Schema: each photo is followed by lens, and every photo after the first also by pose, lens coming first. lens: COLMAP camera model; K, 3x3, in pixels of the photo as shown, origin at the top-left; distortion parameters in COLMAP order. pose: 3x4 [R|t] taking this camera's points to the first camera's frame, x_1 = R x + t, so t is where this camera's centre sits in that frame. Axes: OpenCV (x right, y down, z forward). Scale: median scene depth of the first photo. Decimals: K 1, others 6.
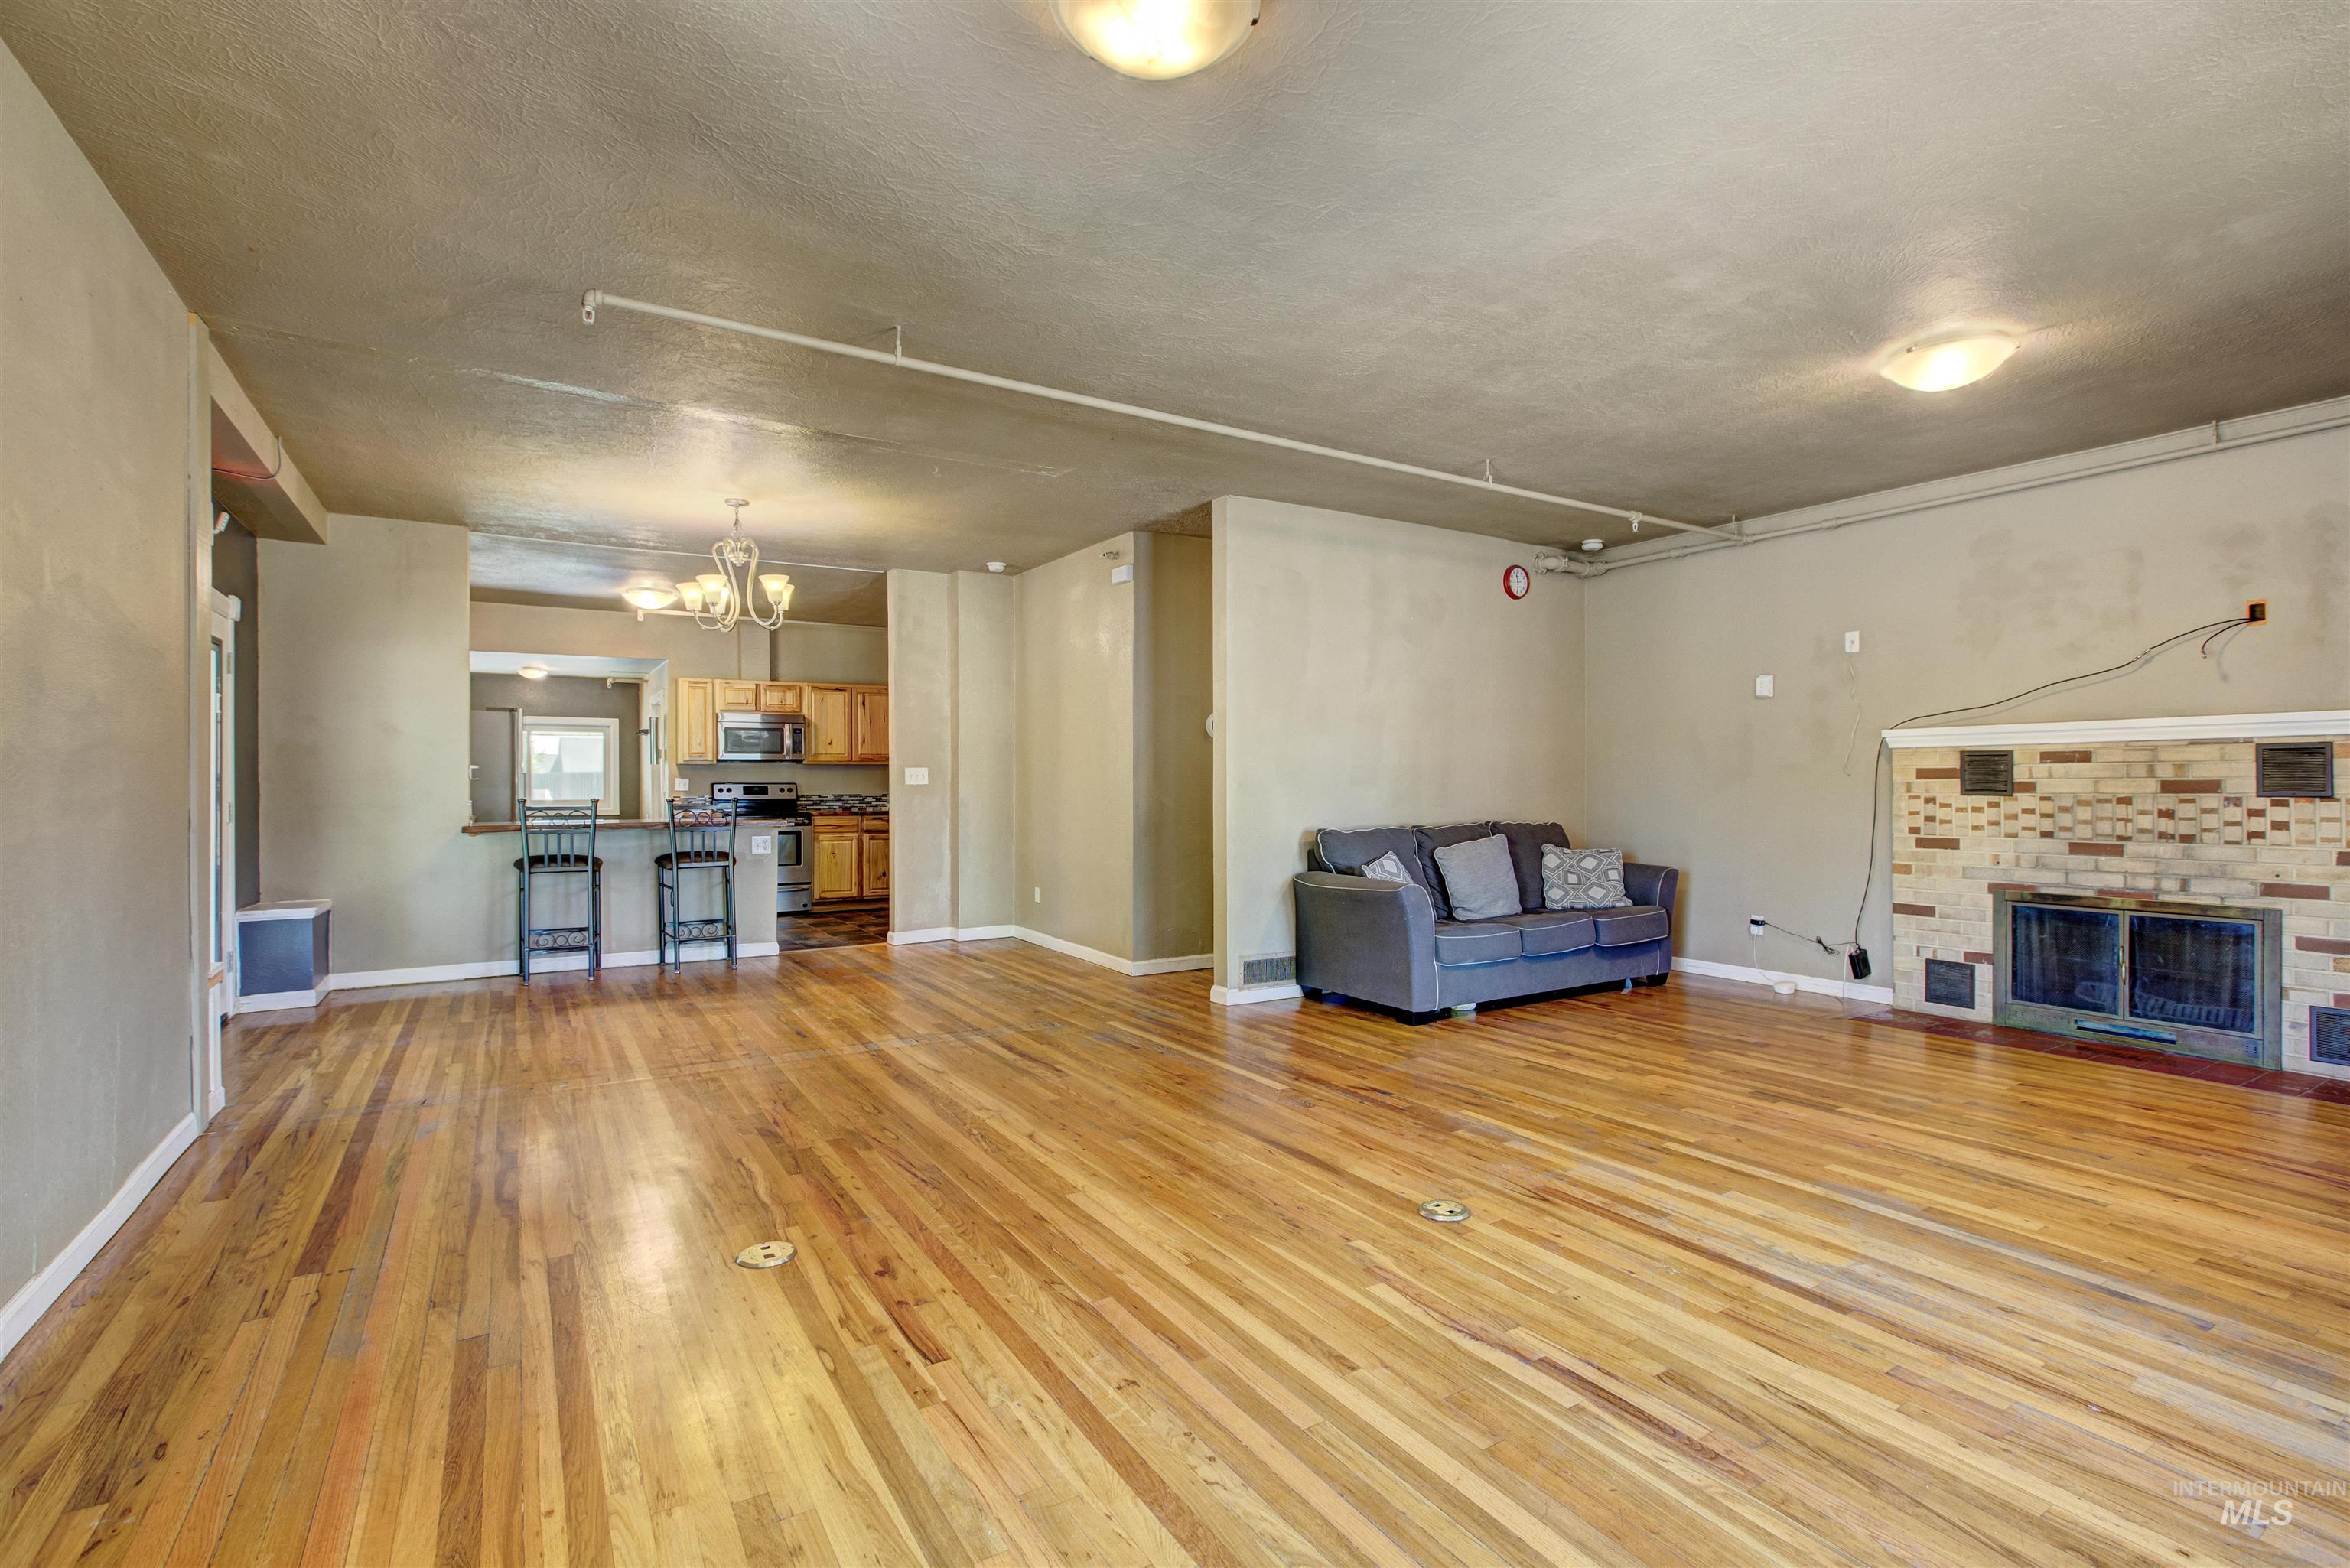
lens RADIAL K [[1074.8, 0, 1198.4], [0, 1074.8, 777.4], [0, 0, 1]] dist [-0.015340, 0.009291]
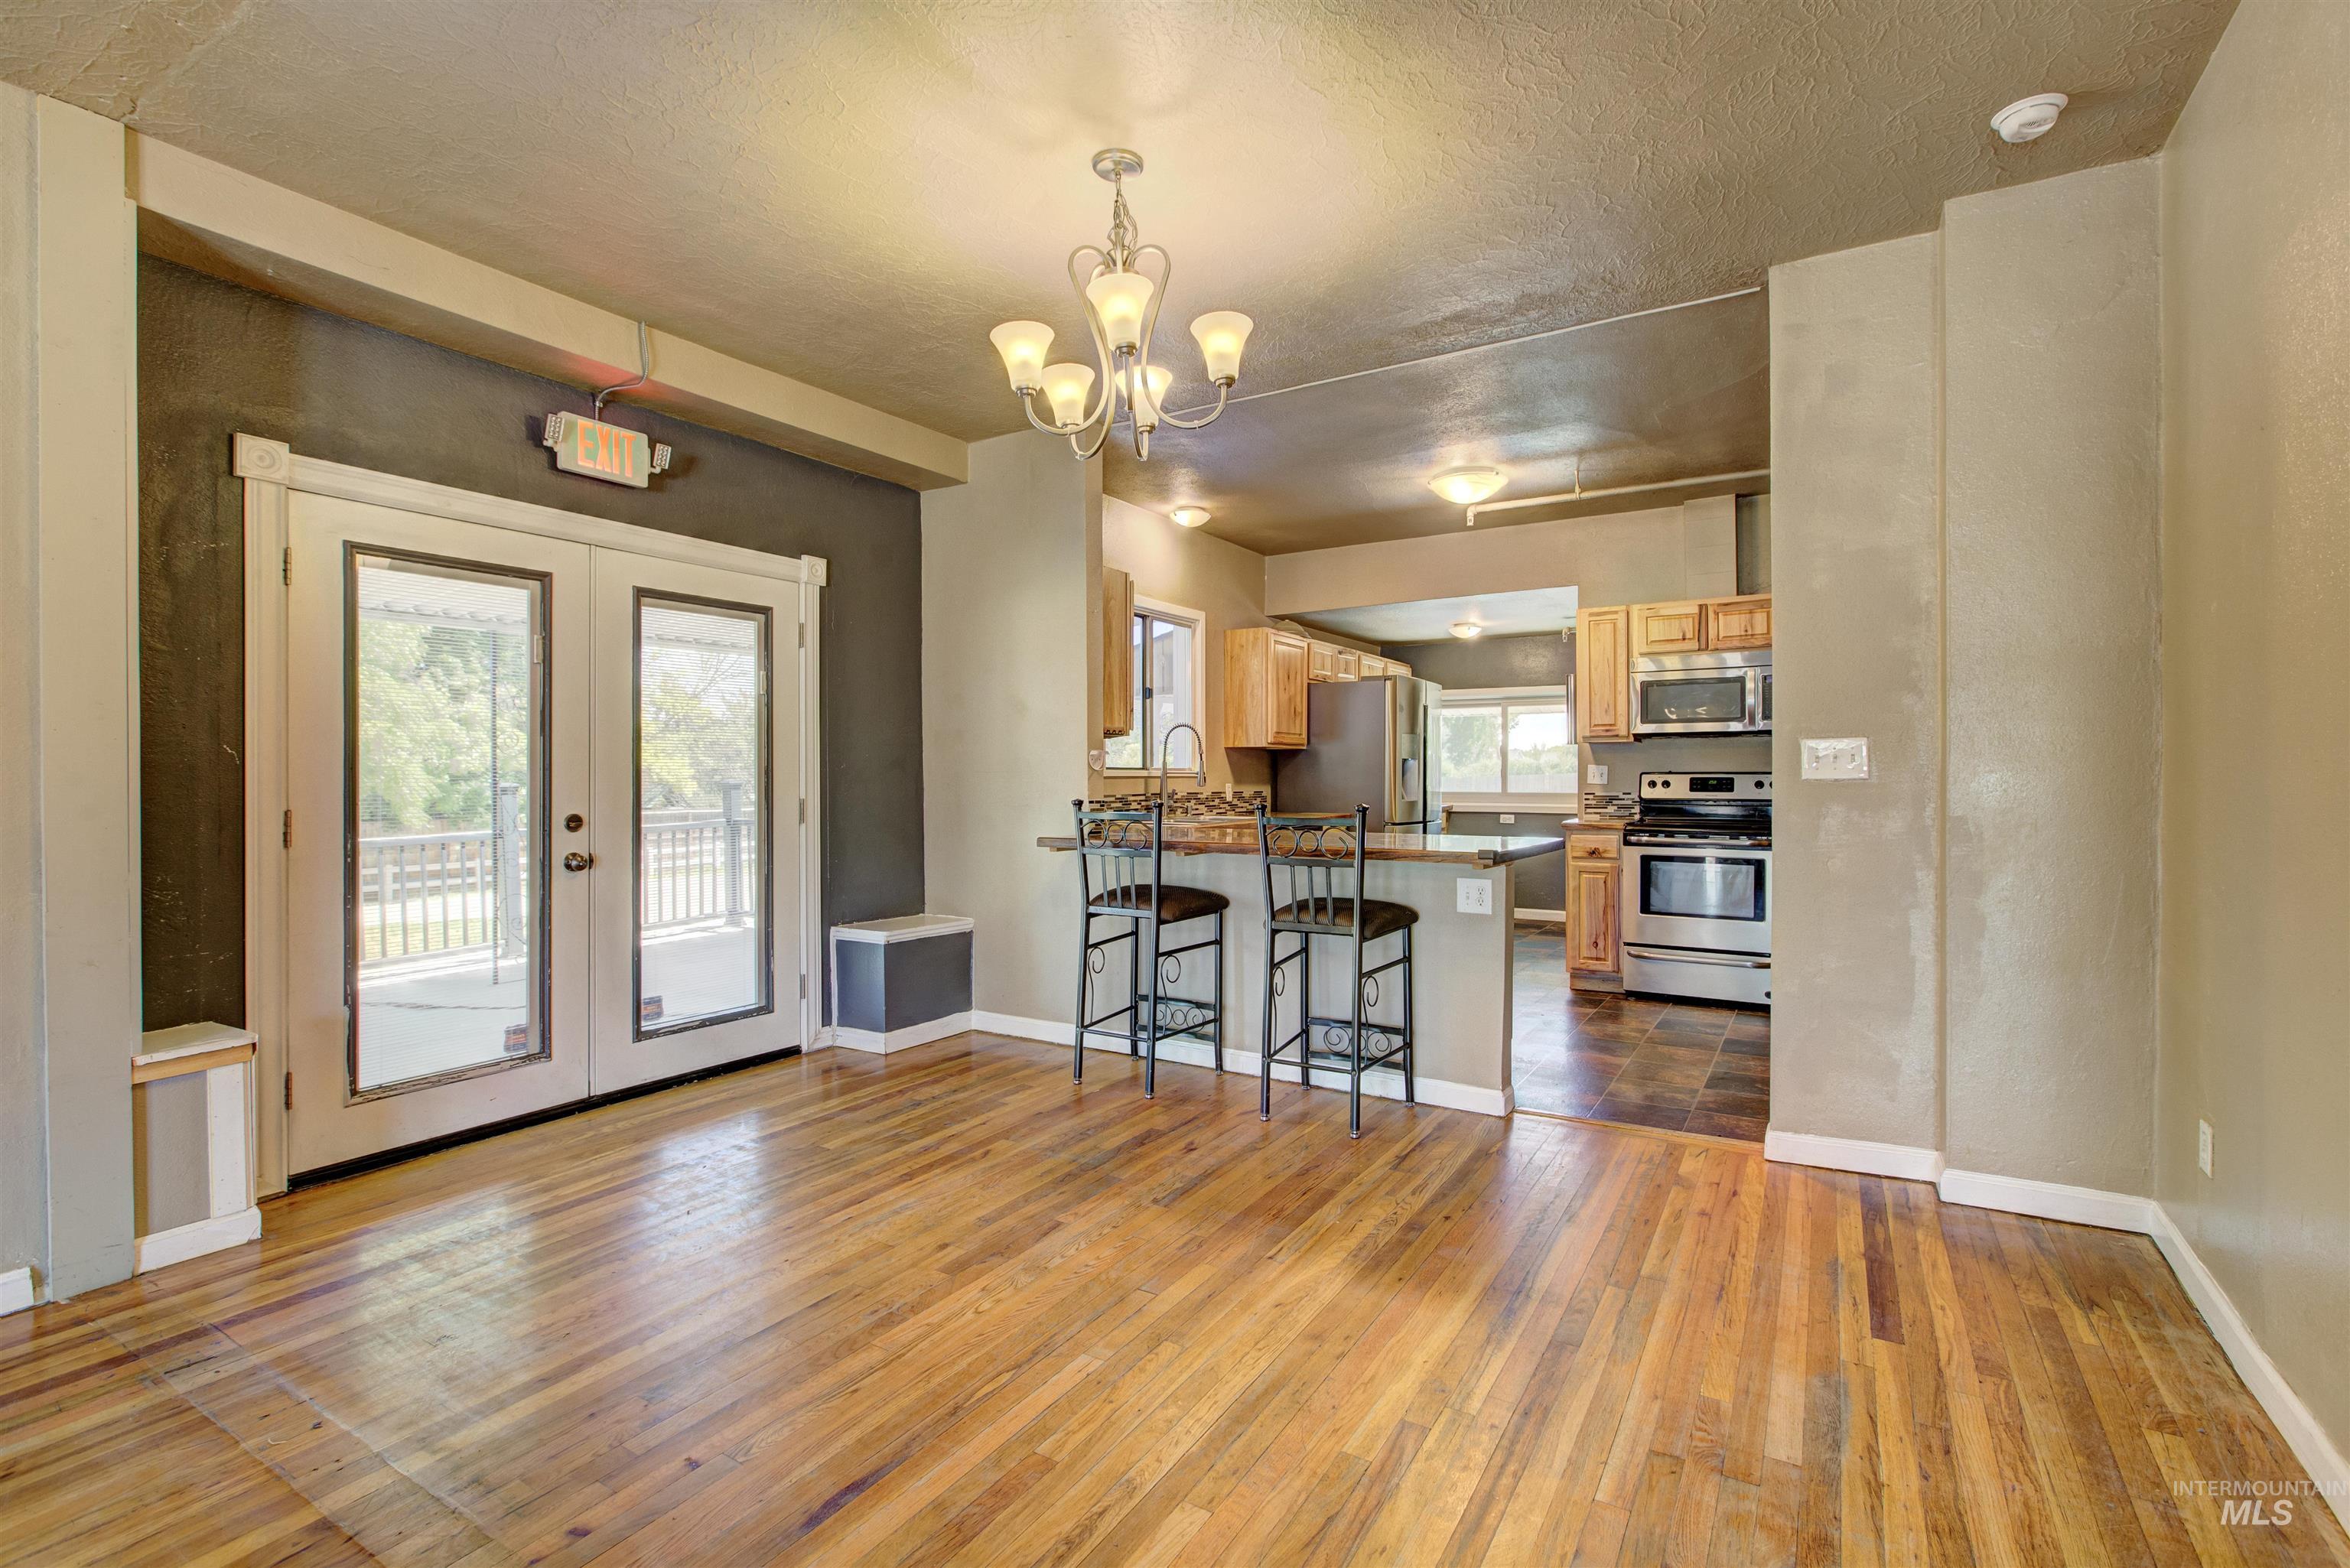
lens RADIAL K [[1074.8, 0, 1198.4], [0, 1074.8, 777.4], [0, 0, 1]] dist [-0.015340, 0.009291]
pose [[0.444841, 0.004725, -0.895597, -0.009425], [0.007179, 0.999935, 0.008841, 0.001372], [0.895581, -0.010362, 0.444778, 0.932062]]
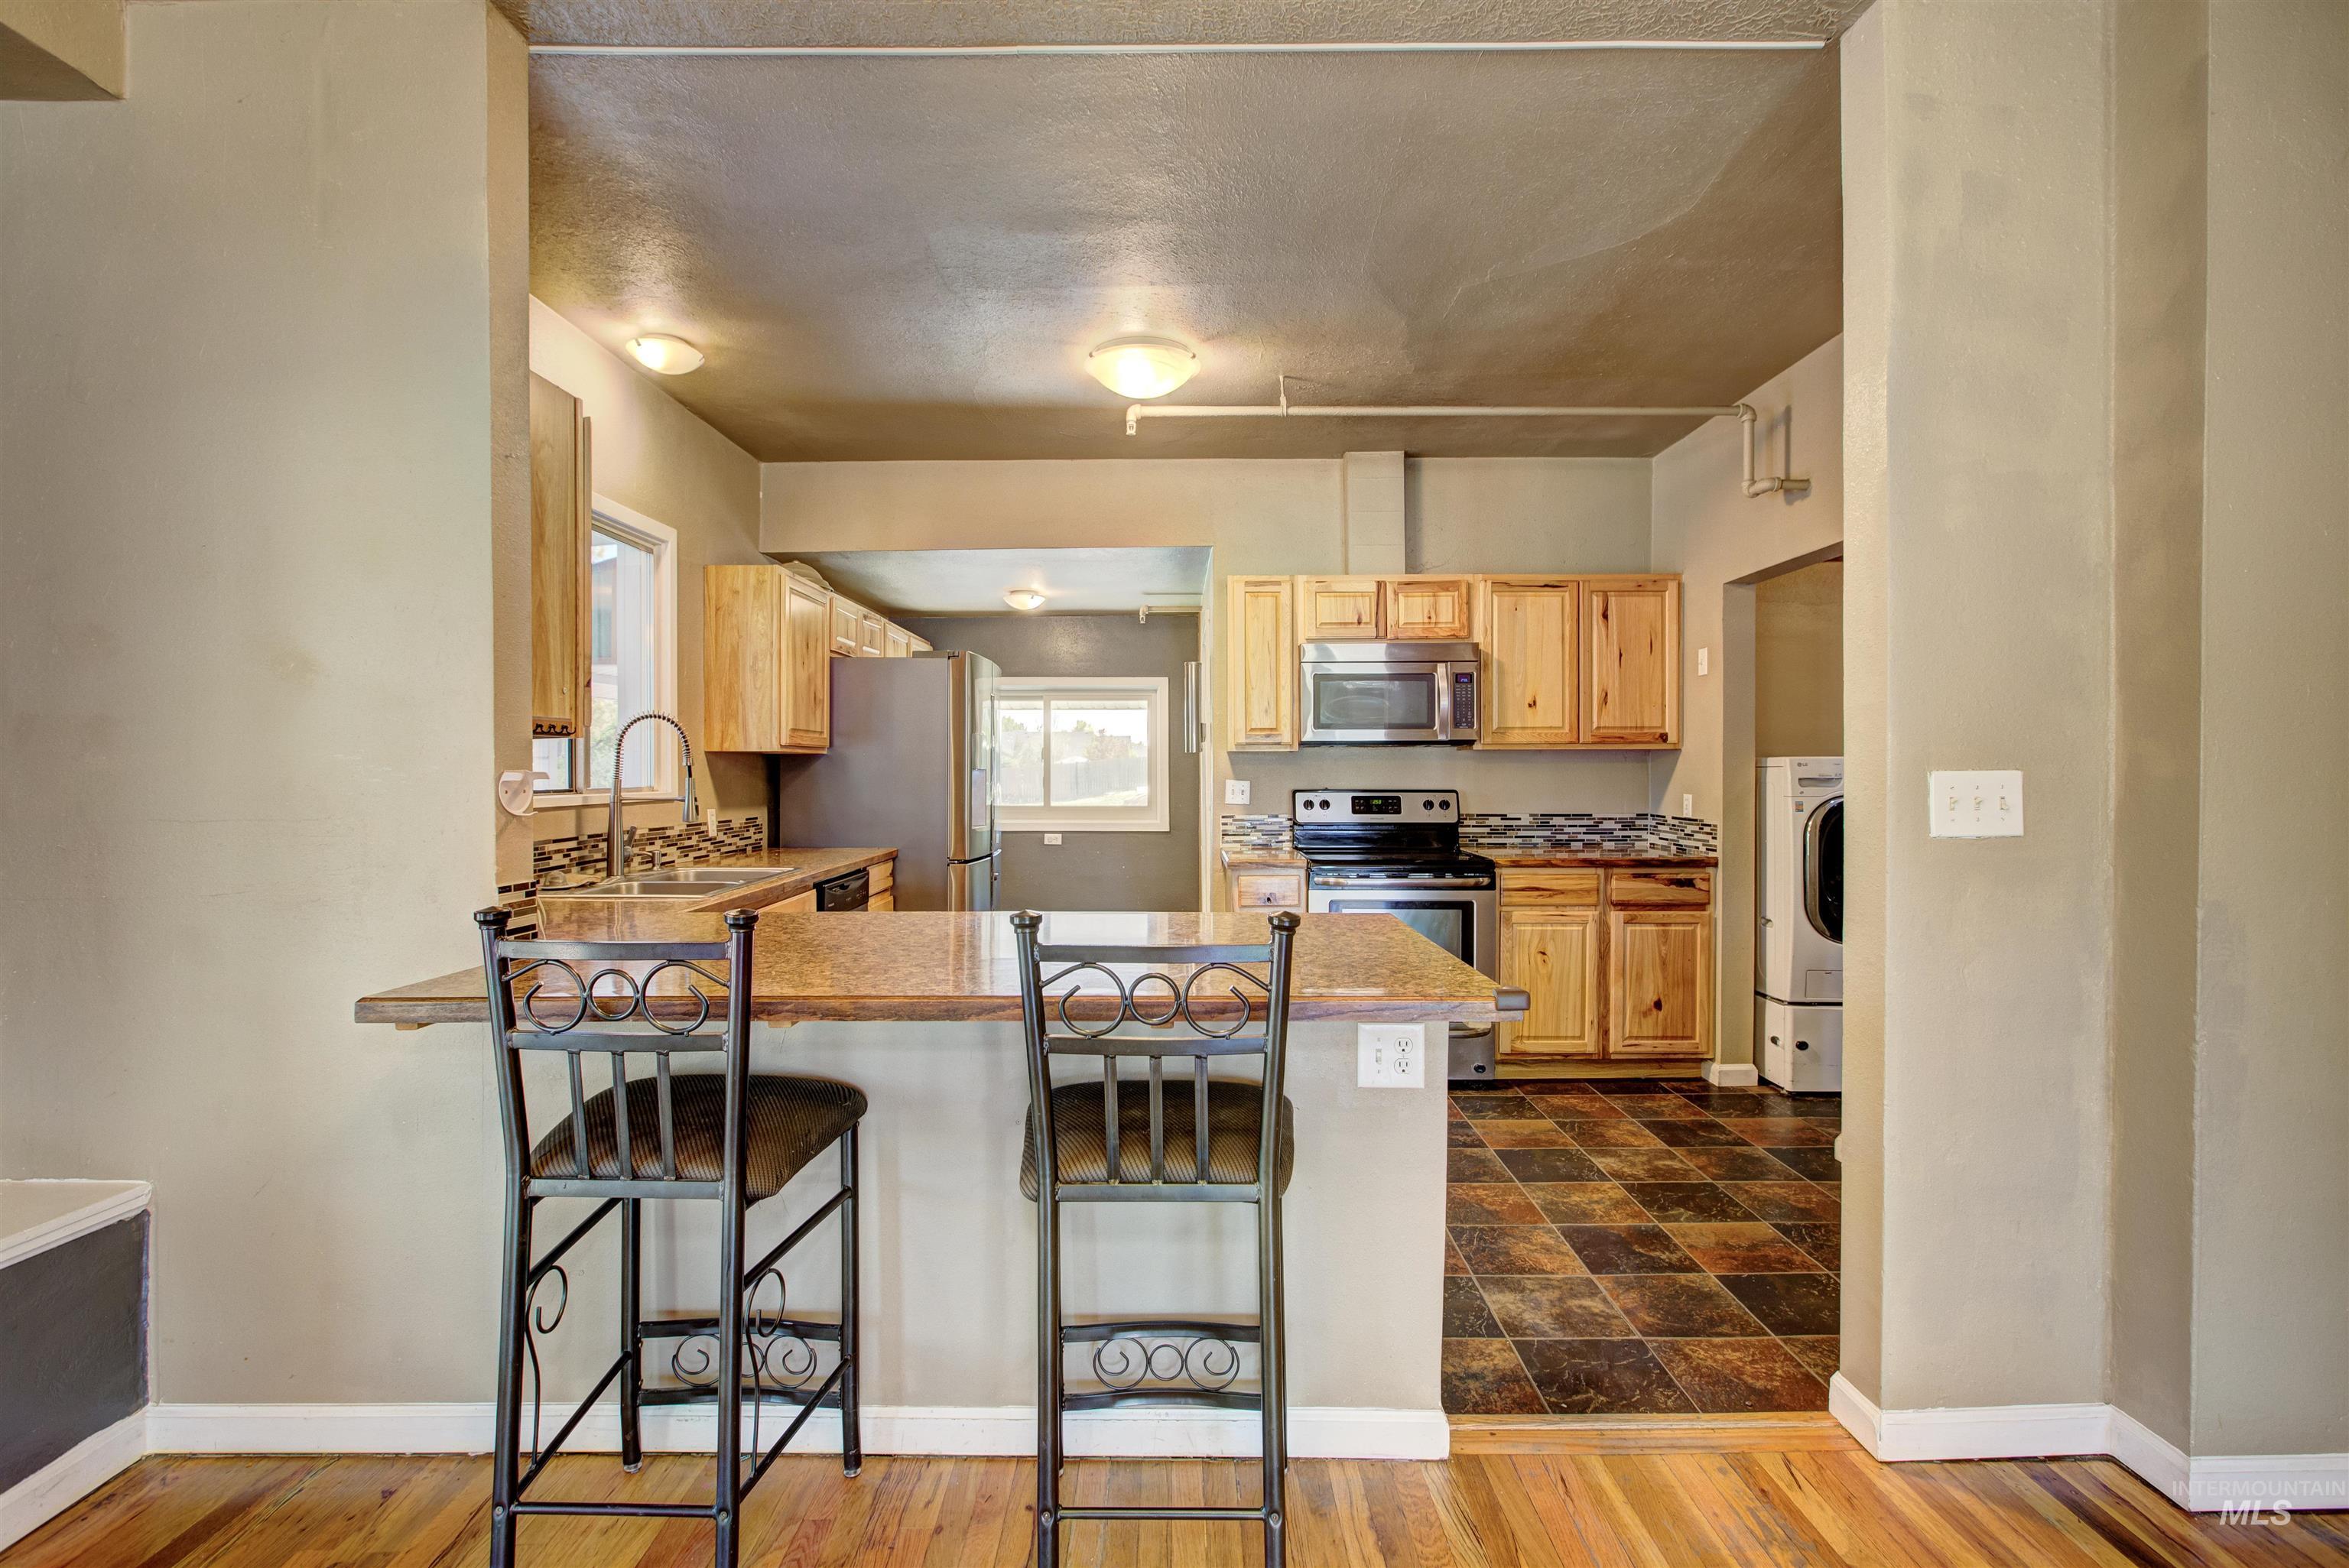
lens RADIAL K [[1083.0, 0, 1177.6], [0, 1083.0, 777.4], [0, 0, 1]] dist [-0.014501, 0.007666]
pose [[0.837578, 0.007945, -0.546260, -0.431579], [0.001825, 0.999848, 0.017340, -0.017780], [0.546315, -0.015520, 0.837436, 1.055433]]
